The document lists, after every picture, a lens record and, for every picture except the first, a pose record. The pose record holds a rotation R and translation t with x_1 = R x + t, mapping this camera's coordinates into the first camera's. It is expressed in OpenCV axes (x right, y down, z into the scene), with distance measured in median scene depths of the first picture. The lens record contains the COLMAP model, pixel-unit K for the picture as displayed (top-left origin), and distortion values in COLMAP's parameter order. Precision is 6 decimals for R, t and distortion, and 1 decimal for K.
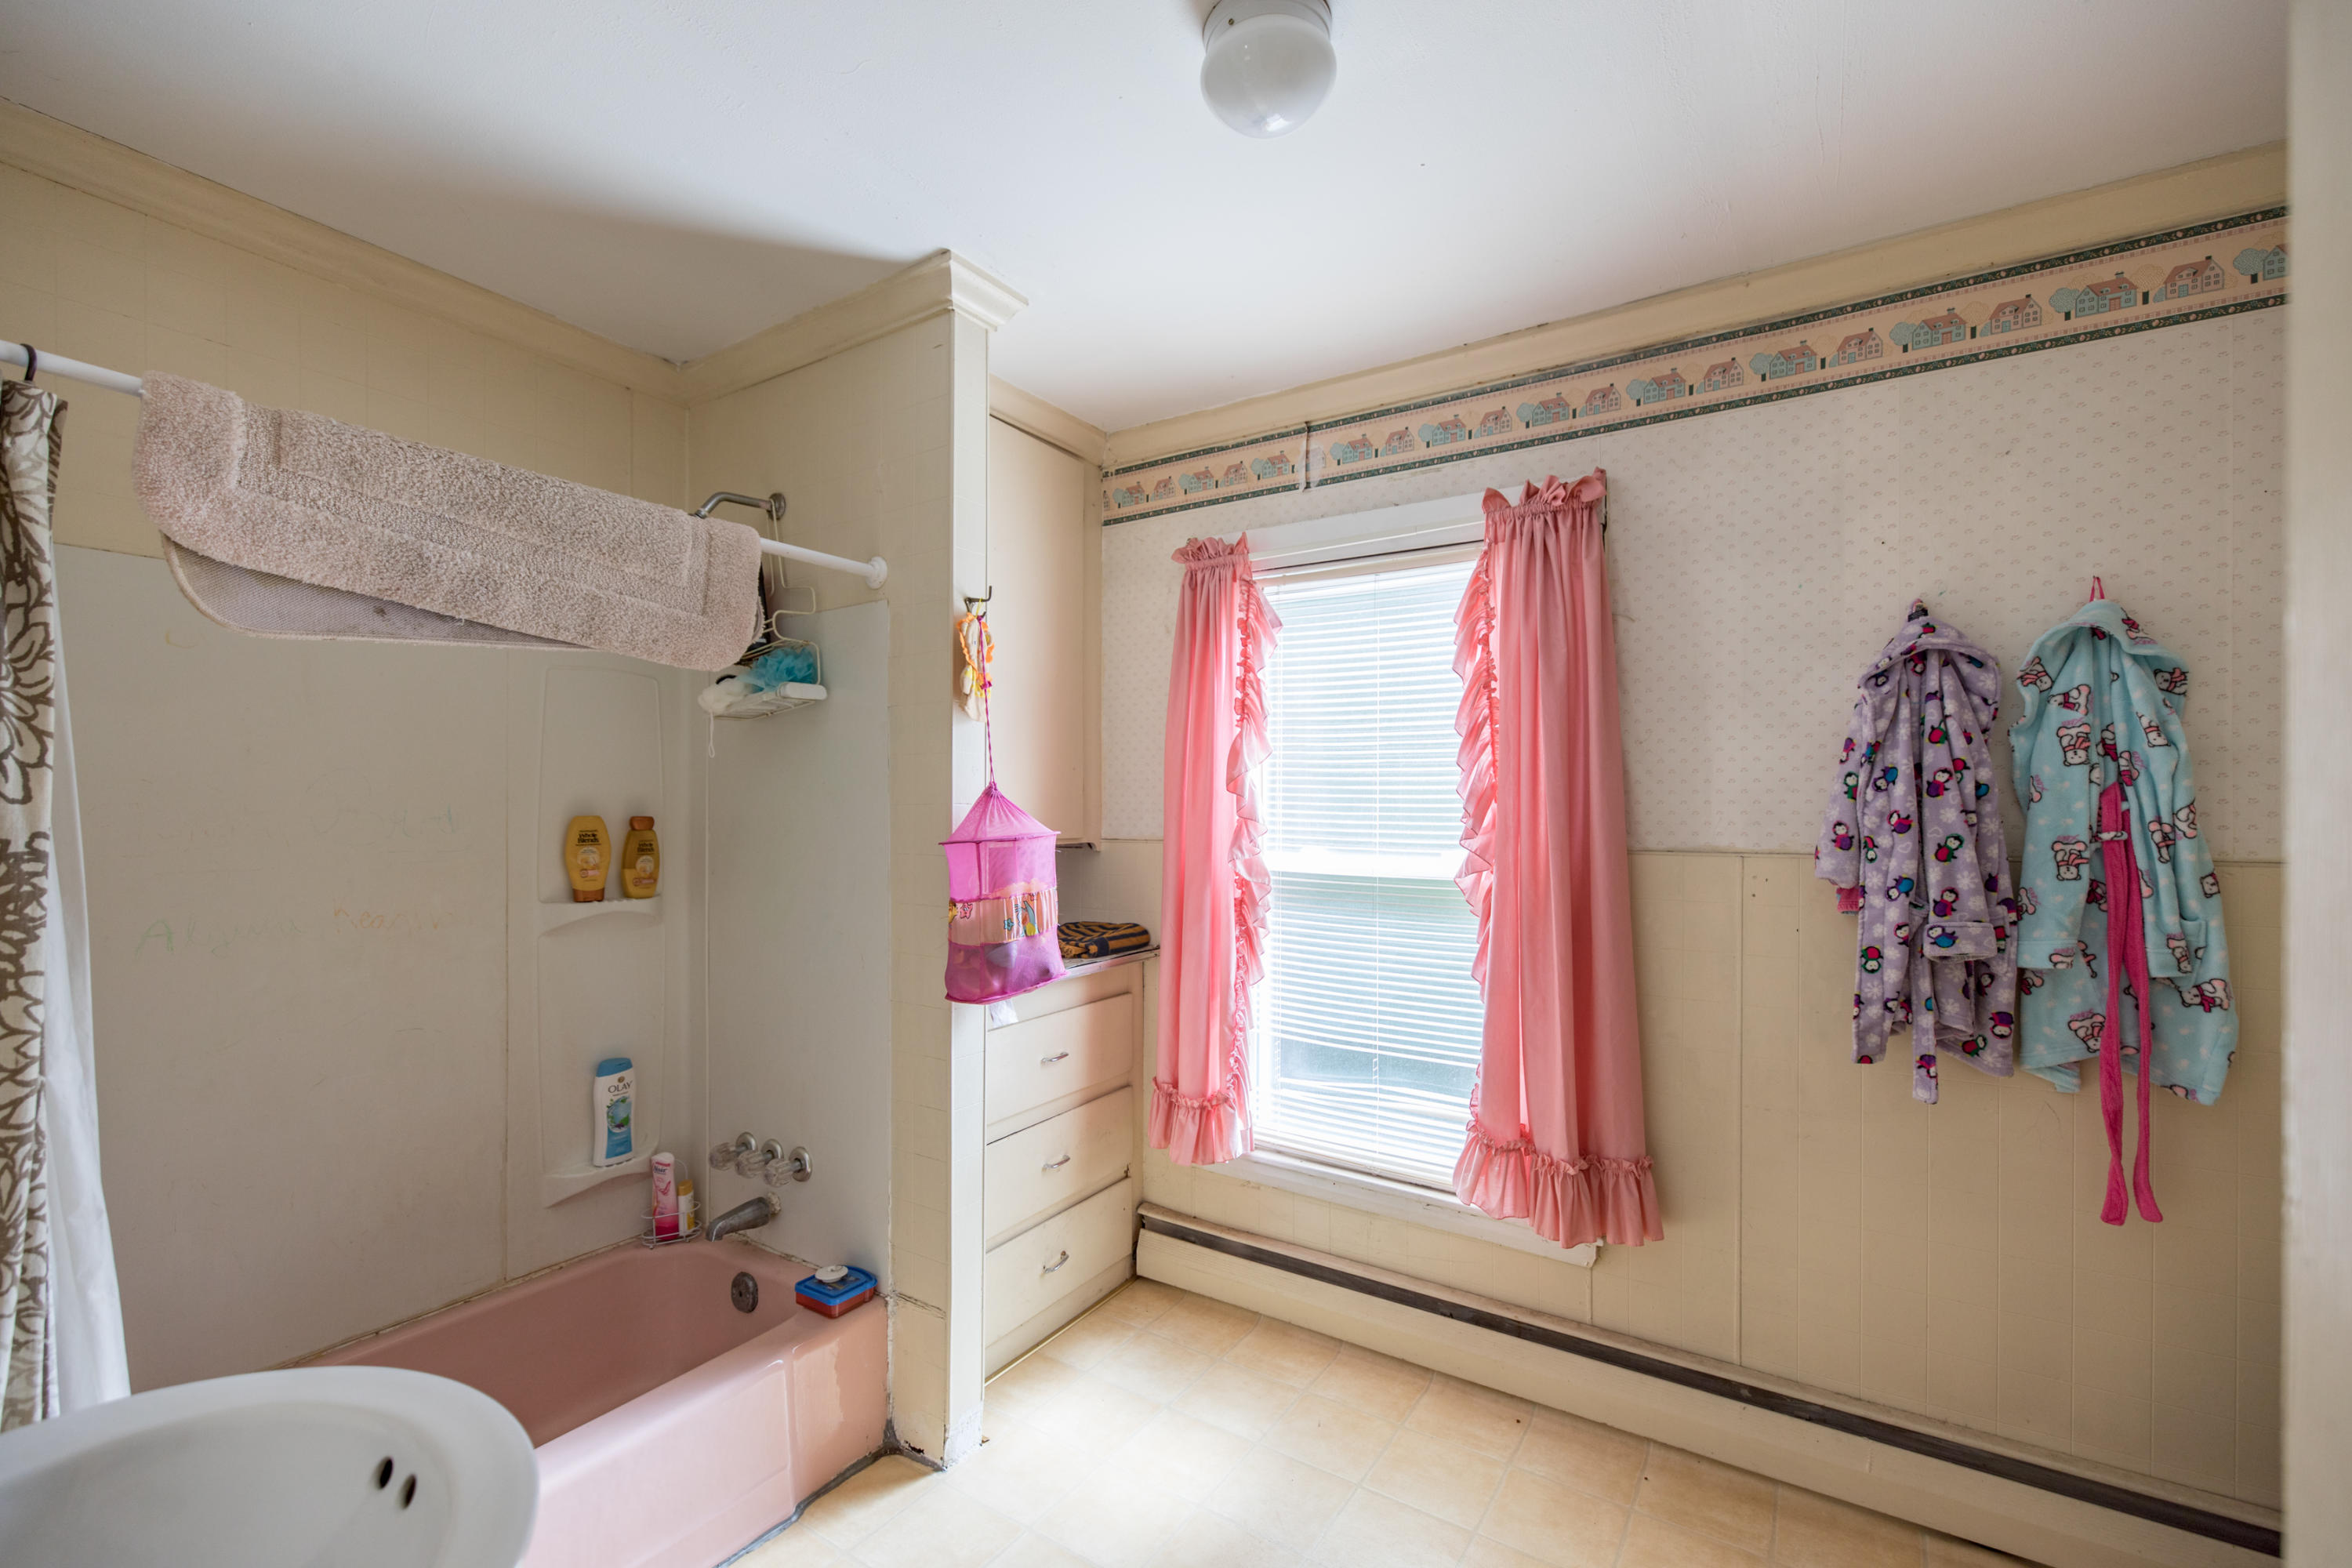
lens RADIAL K [[995.3, 0, 1171.3], [0, 995.3, 800.8], [0, 0, 1]] dist [0.000797, -0.000027]
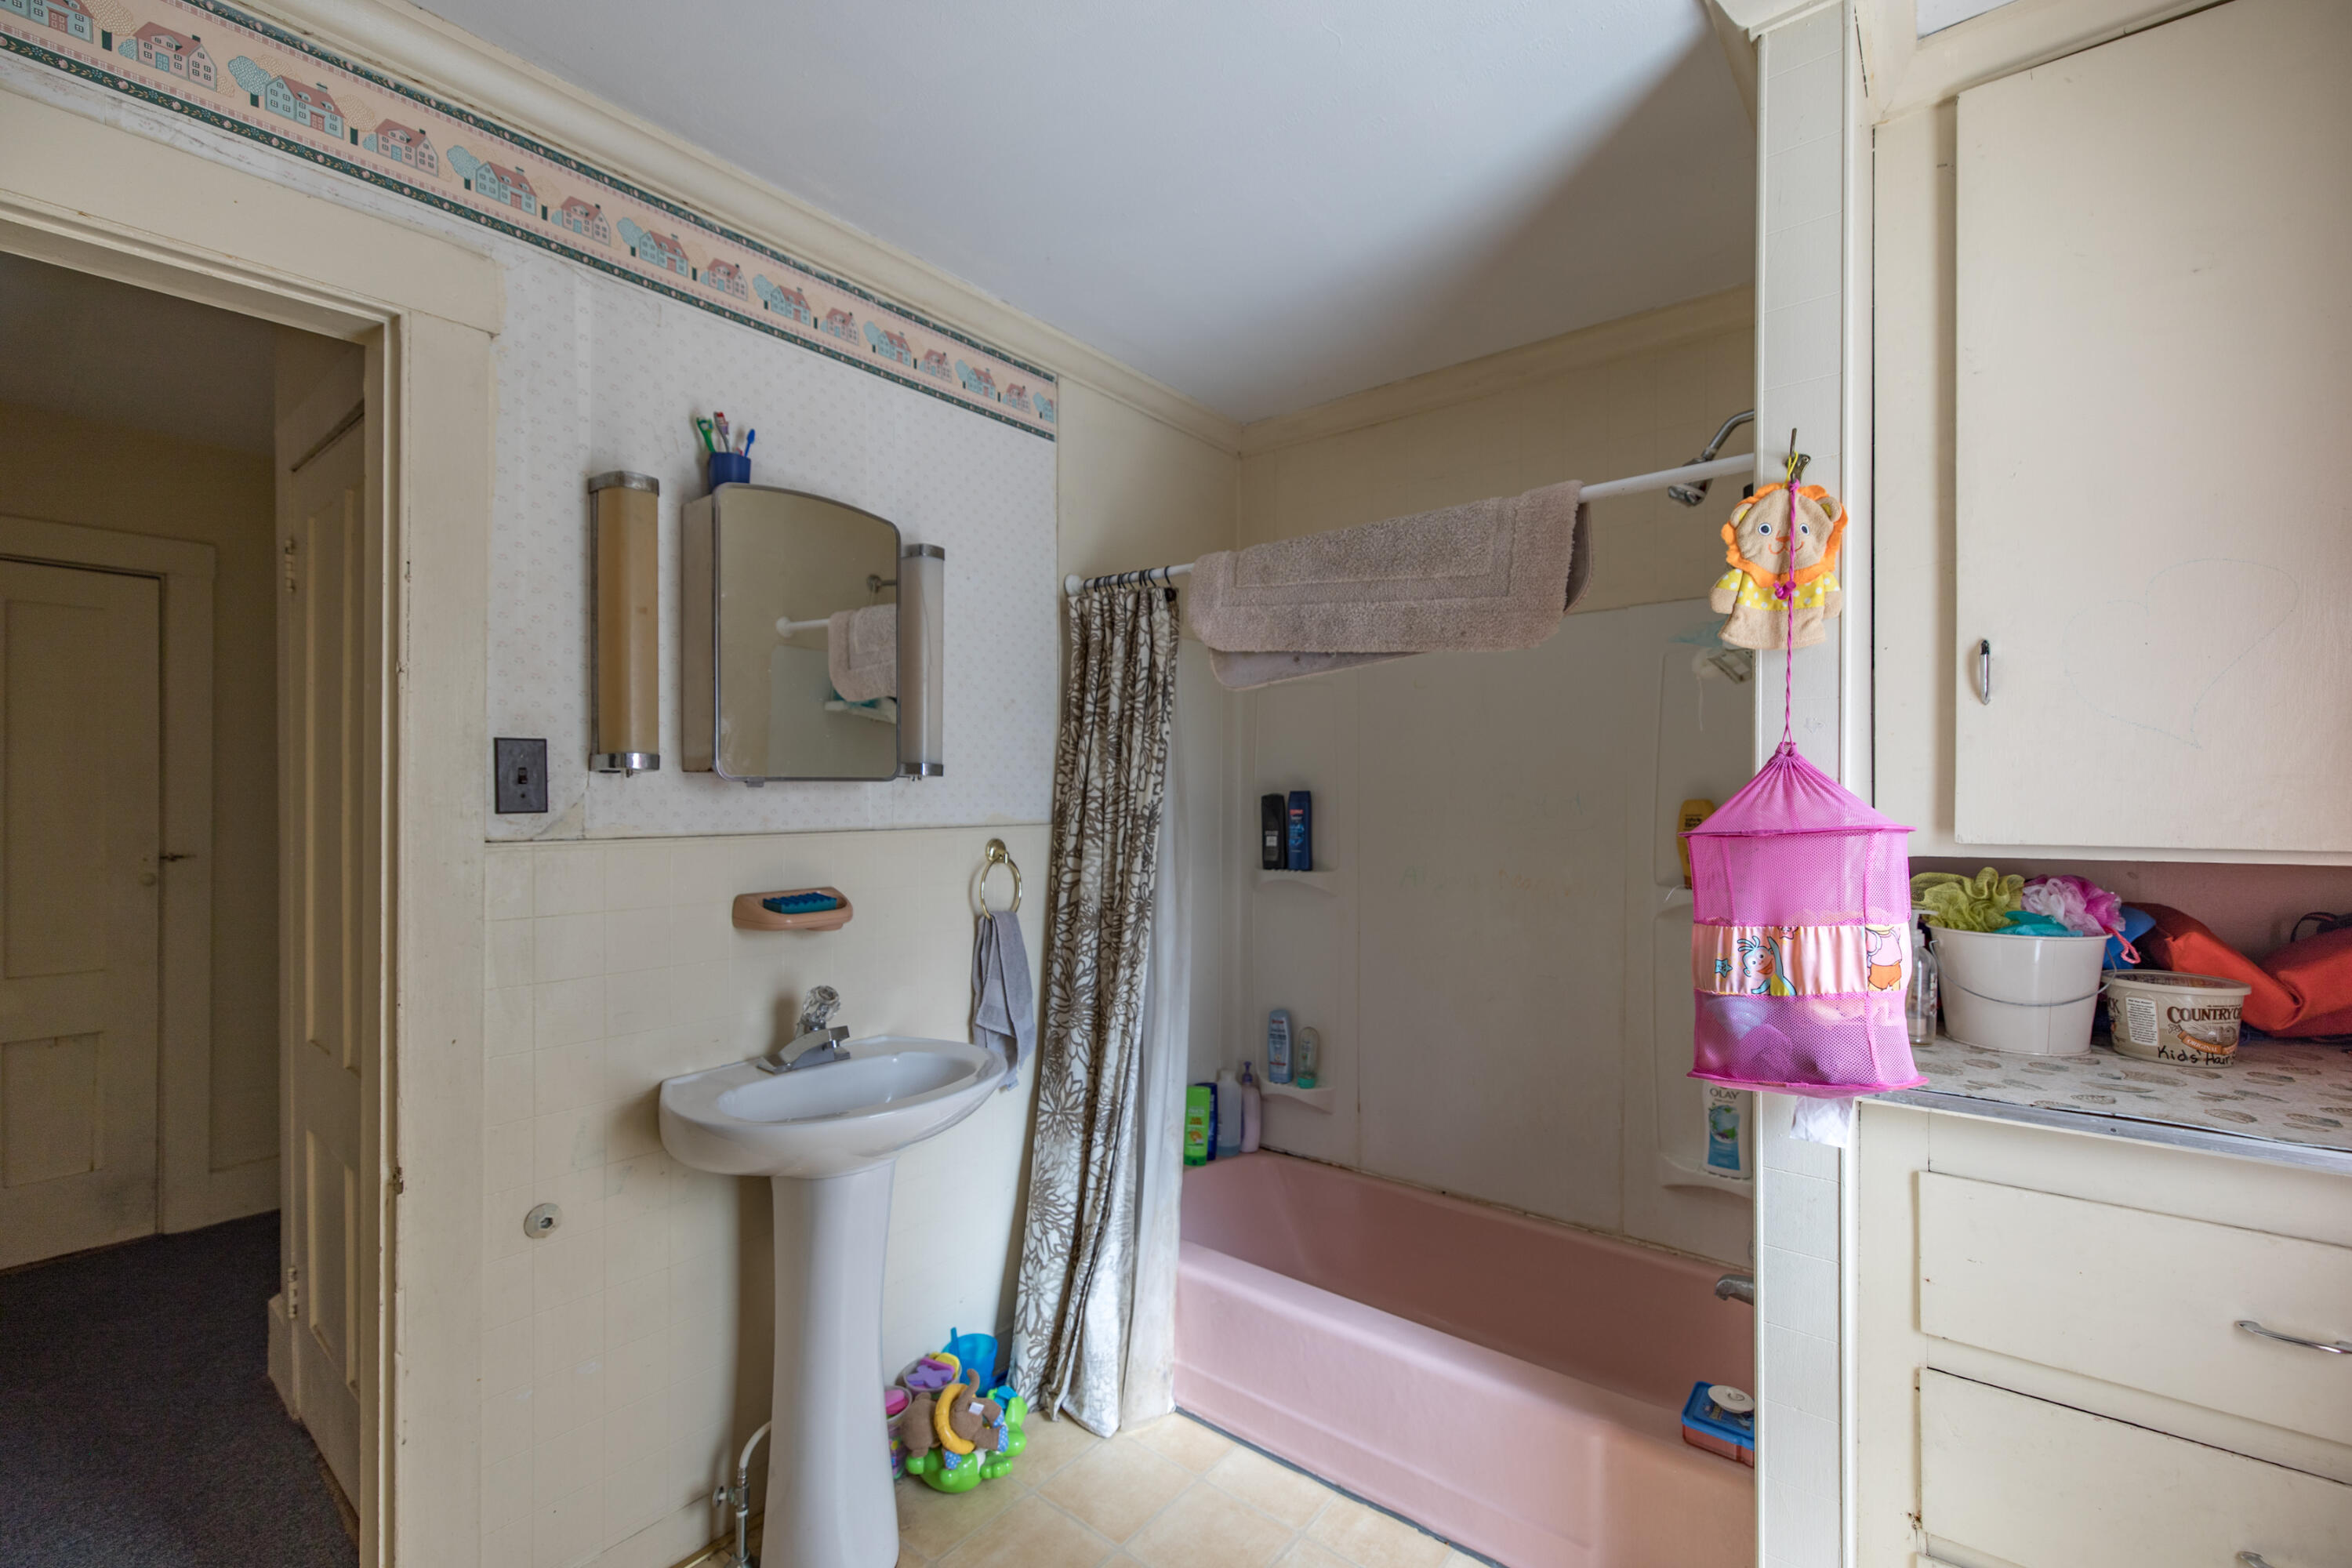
lens RADIAL K [[995.3, 0, 1173.6], [0, 995.3, 794.2], [0, 0, 1]] dist [0.000797, -0.000027]
pose [[-0.106808, -0.007254, -0.994253, 0.575785], [0.010196, 0.999913, -0.008390, 0.016778], [0.994227, -0.011034, -0.106725, 0.811258]]
